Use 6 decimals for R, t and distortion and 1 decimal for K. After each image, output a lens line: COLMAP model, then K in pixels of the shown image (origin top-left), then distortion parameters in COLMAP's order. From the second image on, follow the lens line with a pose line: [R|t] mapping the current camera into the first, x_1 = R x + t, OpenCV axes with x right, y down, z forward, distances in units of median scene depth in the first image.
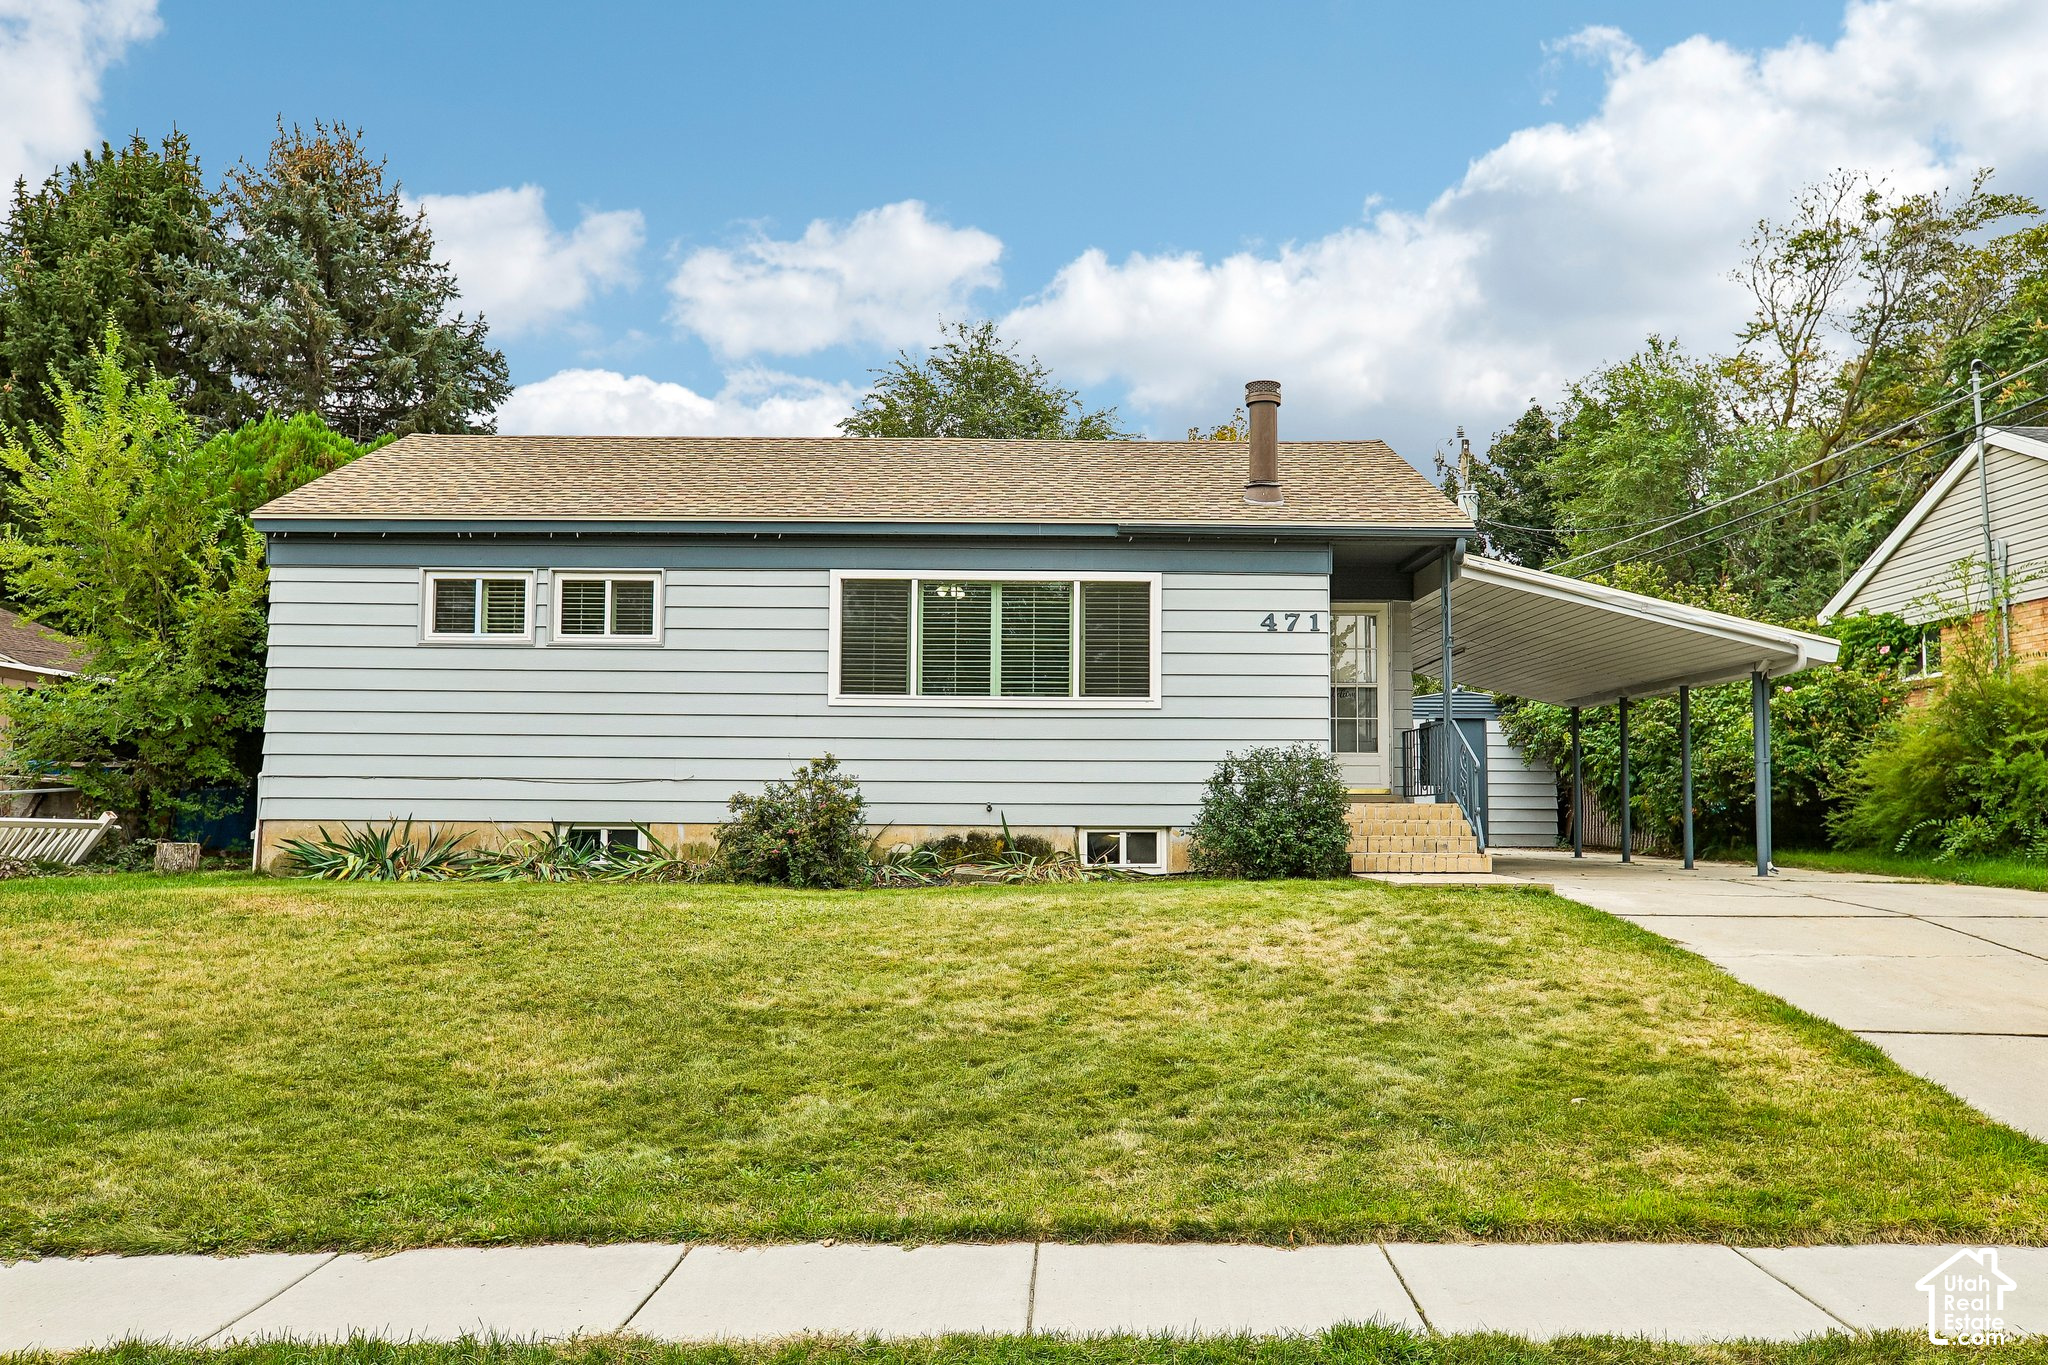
lens RADIAL K [[1751.0, 0, 1024.0], [0, 1751.0, 682.5], [0, 0, 1]] dist [0.007998, 0.000794]
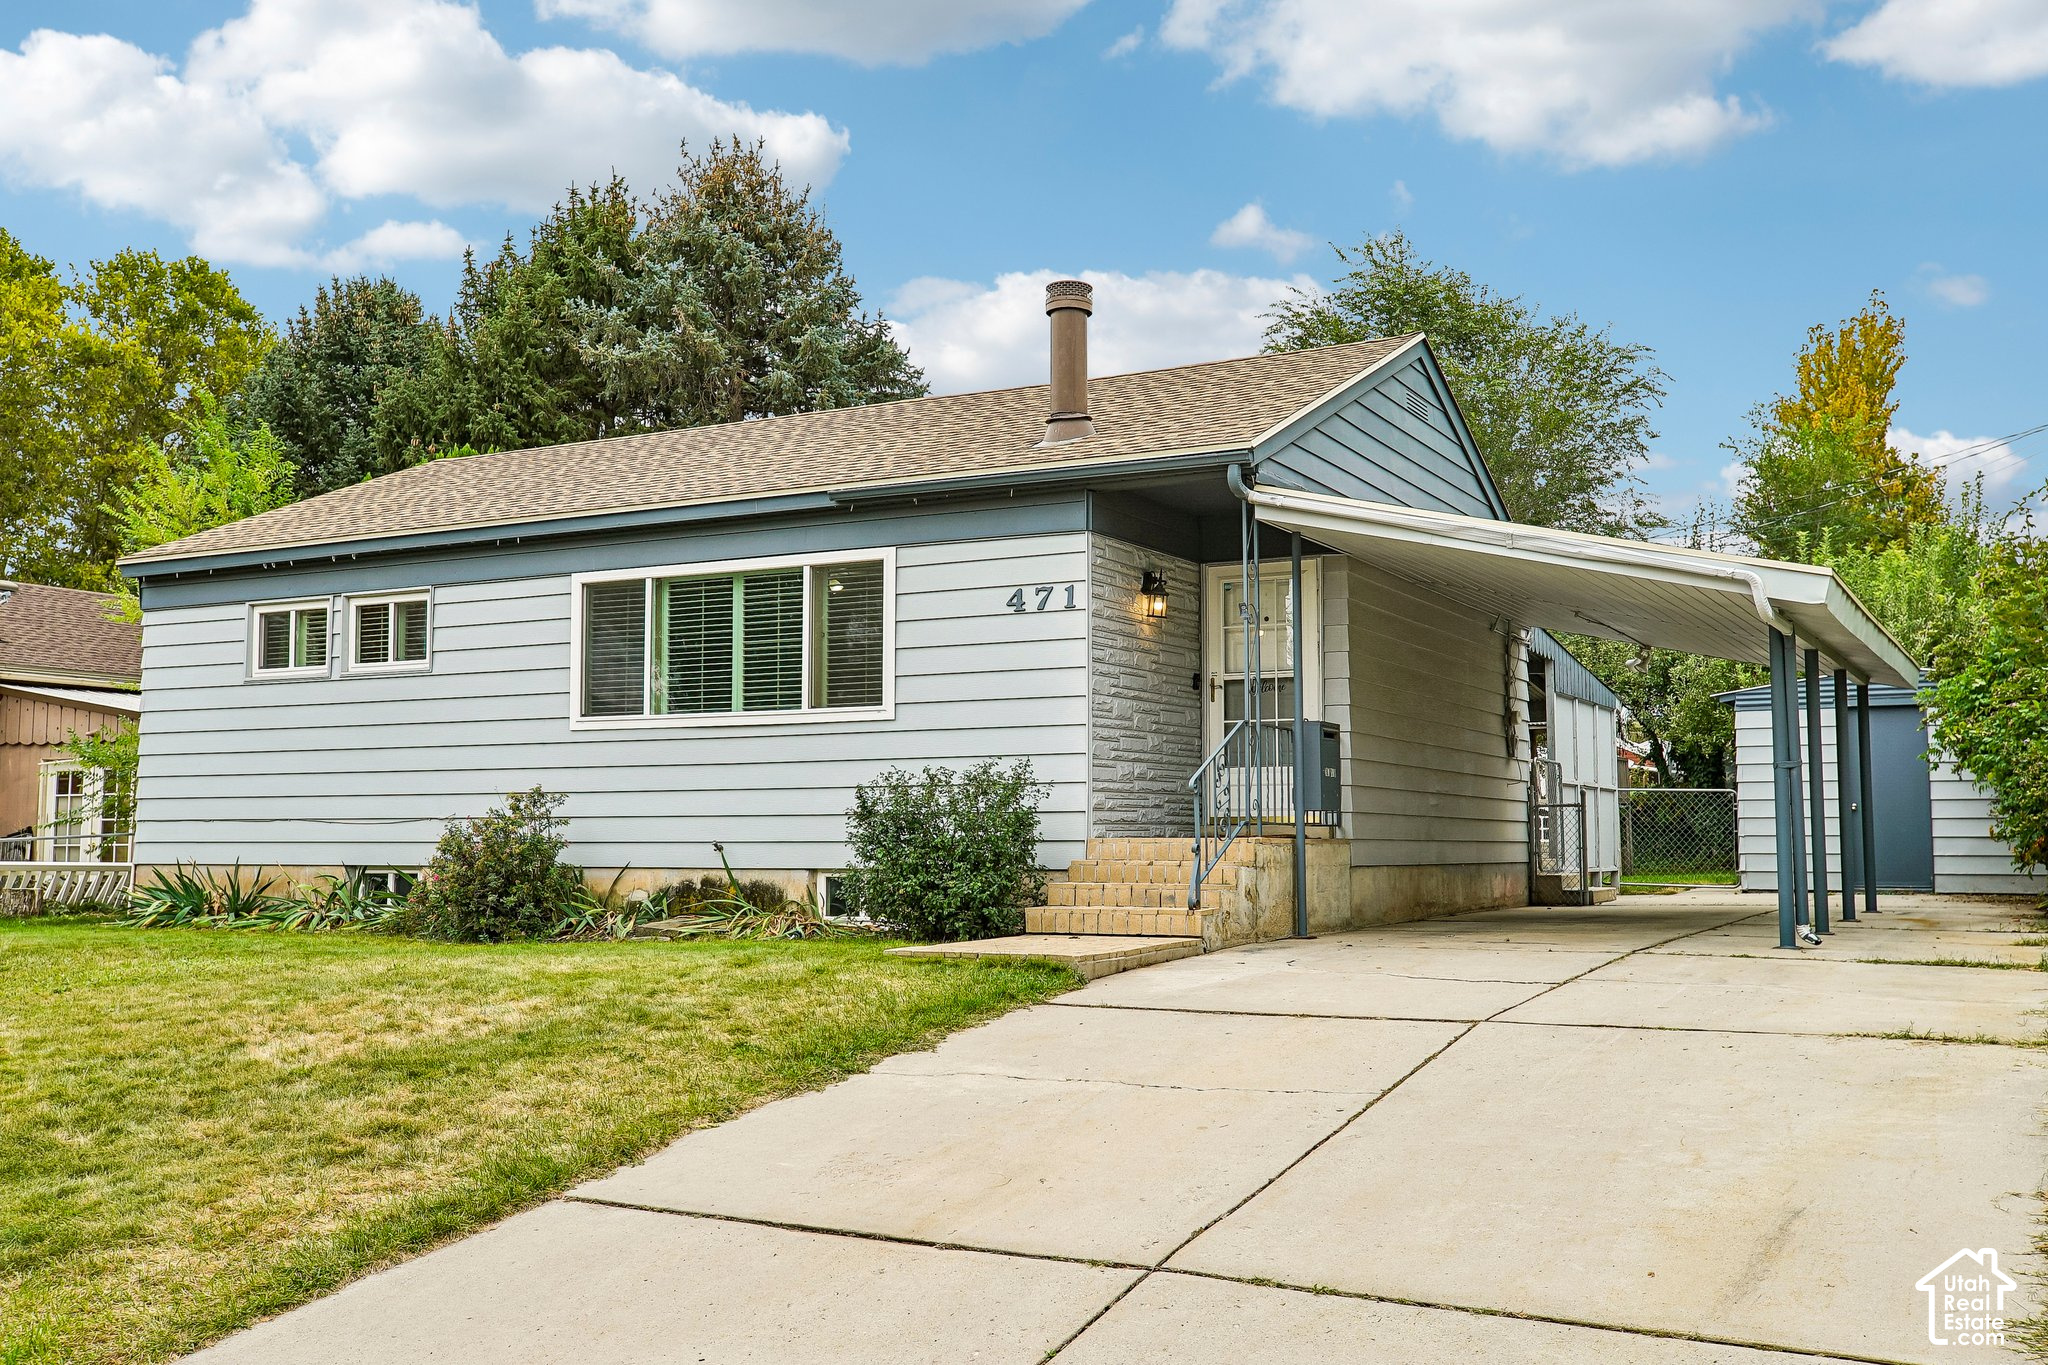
lens RADIAL K [[1926.8, 0, 1024.0], [0, 1926.8, 682.5], [0, 0, 1]] dist [-0.006687, 0.162751]
pose [[0.879820, -0.046825, -0.472996, 0.536805], [0.046935, 0.998831, -0.011578, 0.010957], [0.472985, -0.012013, 0.880989, 0.263783]]
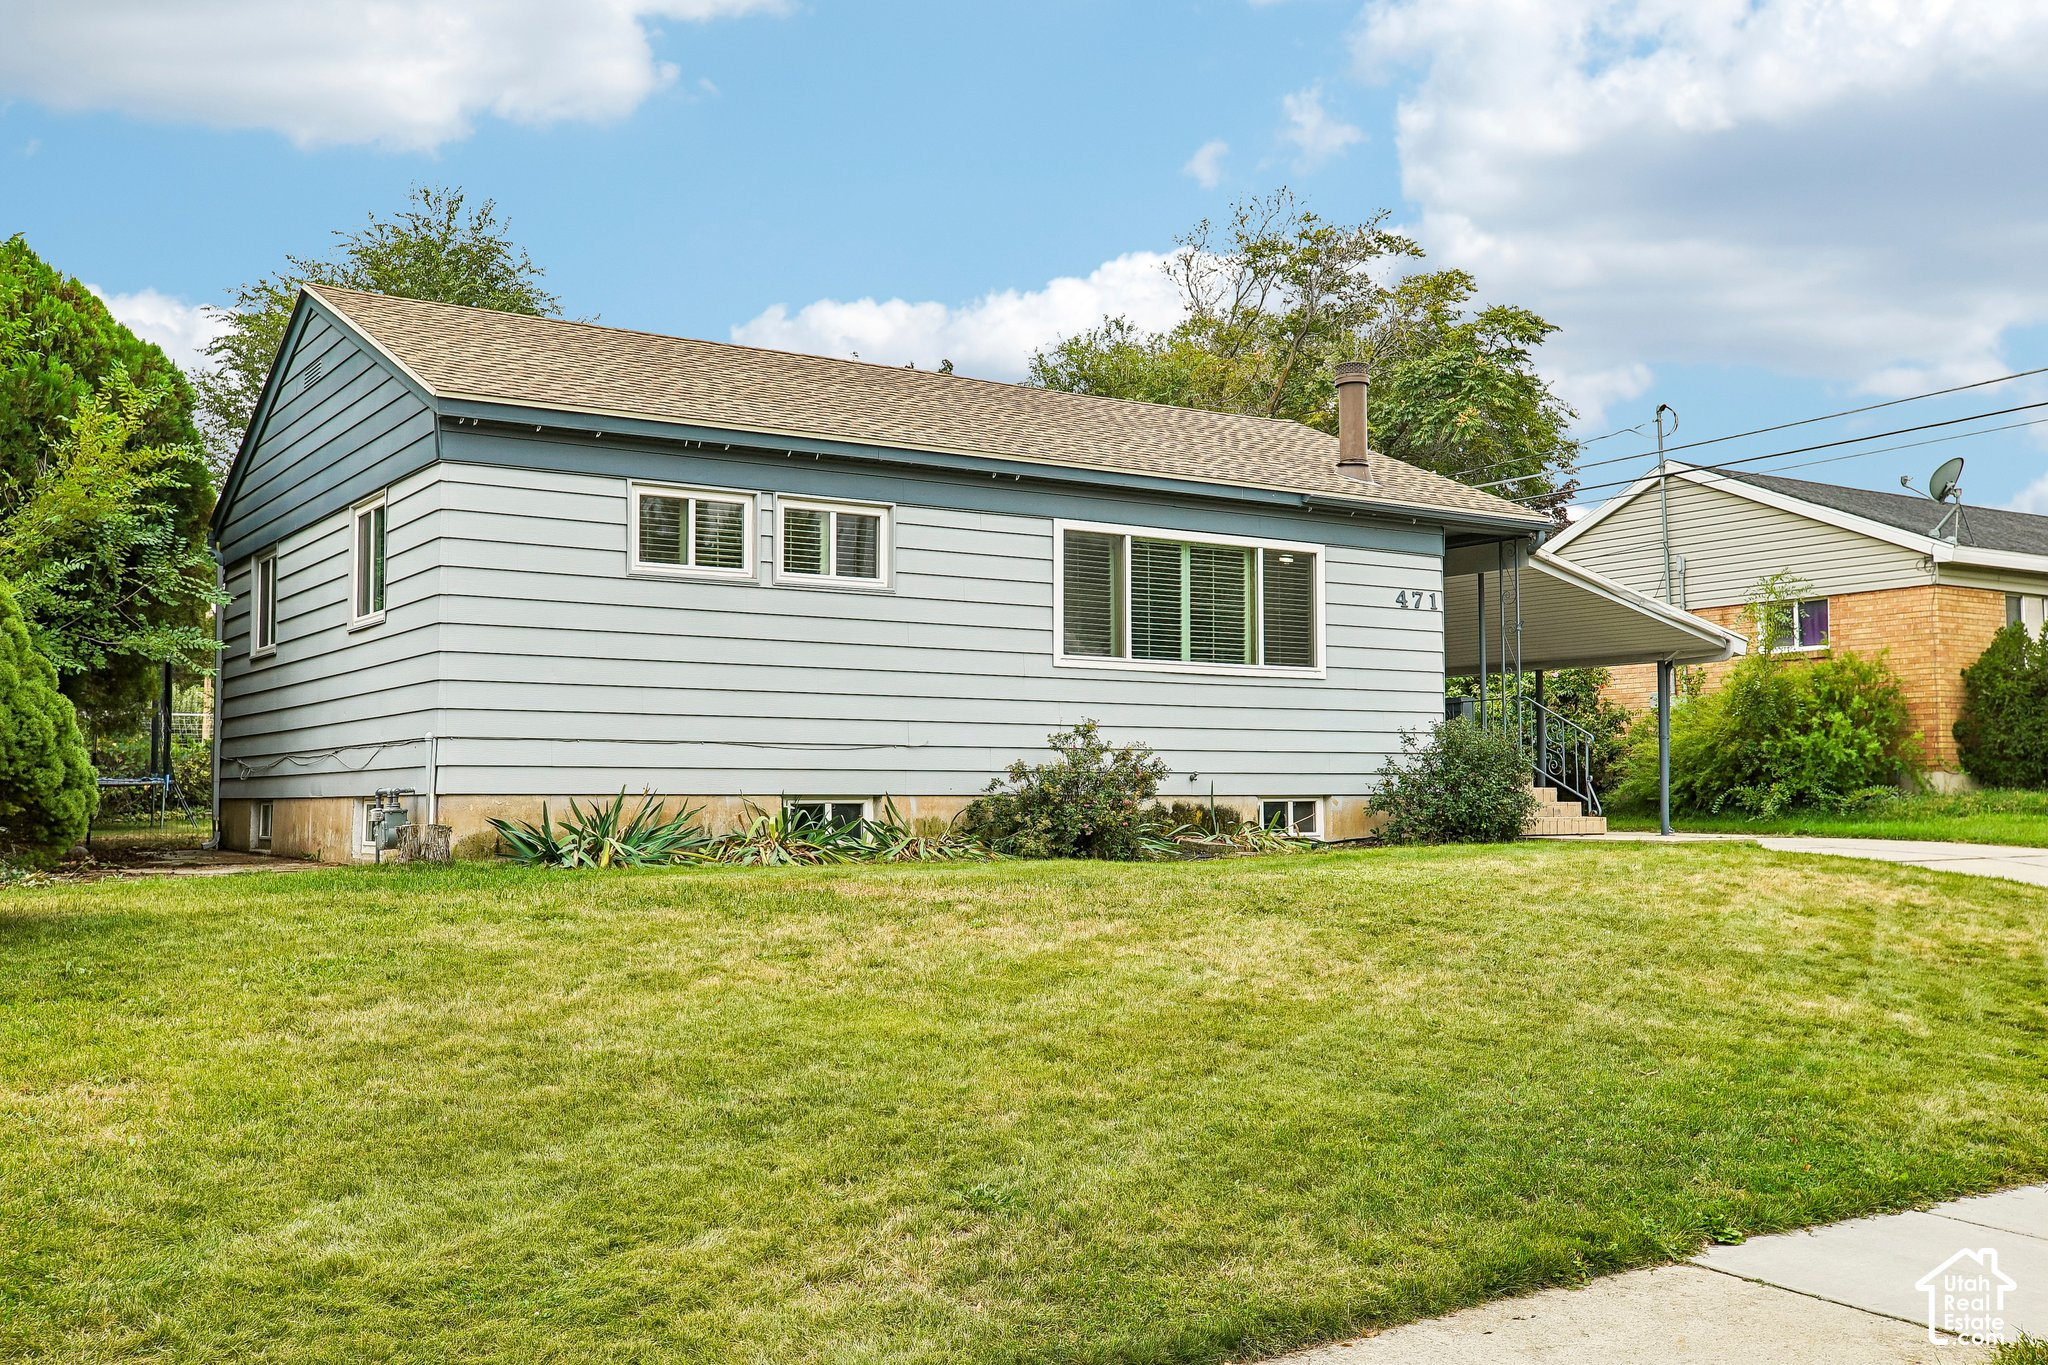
lens RADIAL K [[1926.8, 0, 1024.0], [0, 1926.8, 682.5], [0, 0, 1]] dist [-0.006687, 0.162751]
pose [[0.836031, 0.025000, 0.548113, -0.675897], [-0.038851, 0.999151, 0.013686, 0.008251], [-0.547306, -0.032737, 0.836292, 0.161582]]
